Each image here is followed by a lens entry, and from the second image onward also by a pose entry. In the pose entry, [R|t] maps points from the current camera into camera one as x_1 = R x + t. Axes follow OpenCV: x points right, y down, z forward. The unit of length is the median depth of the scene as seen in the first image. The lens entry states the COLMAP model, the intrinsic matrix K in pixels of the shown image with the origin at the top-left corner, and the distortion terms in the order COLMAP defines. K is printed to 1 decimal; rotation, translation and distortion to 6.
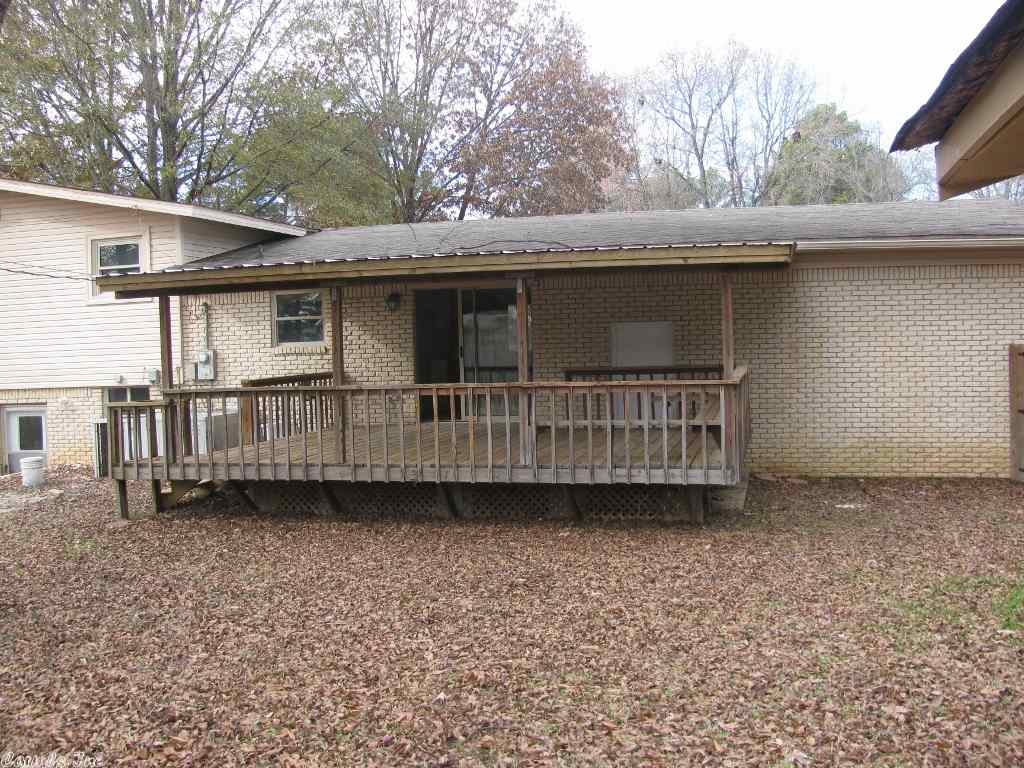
lens RADIAL K [[1055.8, 0, 512.0], [0, 1055.8, 384.0], [0, 0, 1]] dist [-0.123418, 0.009785]
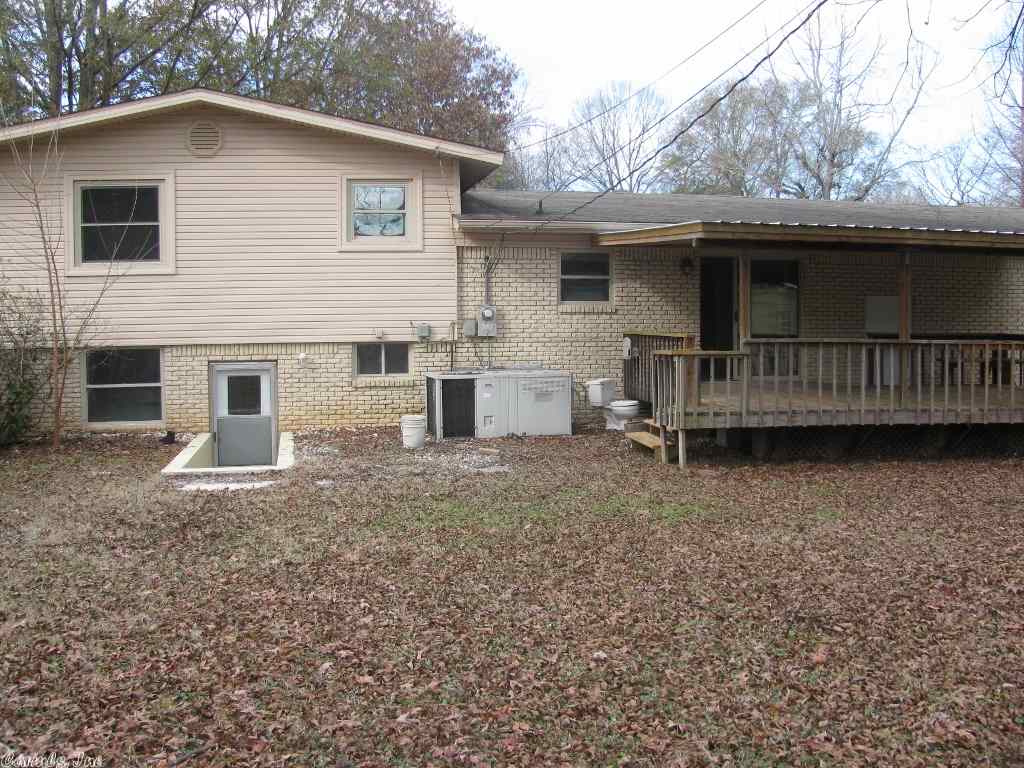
lens RADIAL K [[1055.8, 0, 512.0], [0, 1055.8, 384.0], [0, 0, 1]] dist [-0.123418, 0.009785]
pose [[0.906904, 0.004771, 0.421311, -0.687429], [-0.009451, 0.999915, 0.009021, 0.030753], [-0.421232, -0.012163, 0.906871, 0.110998]]
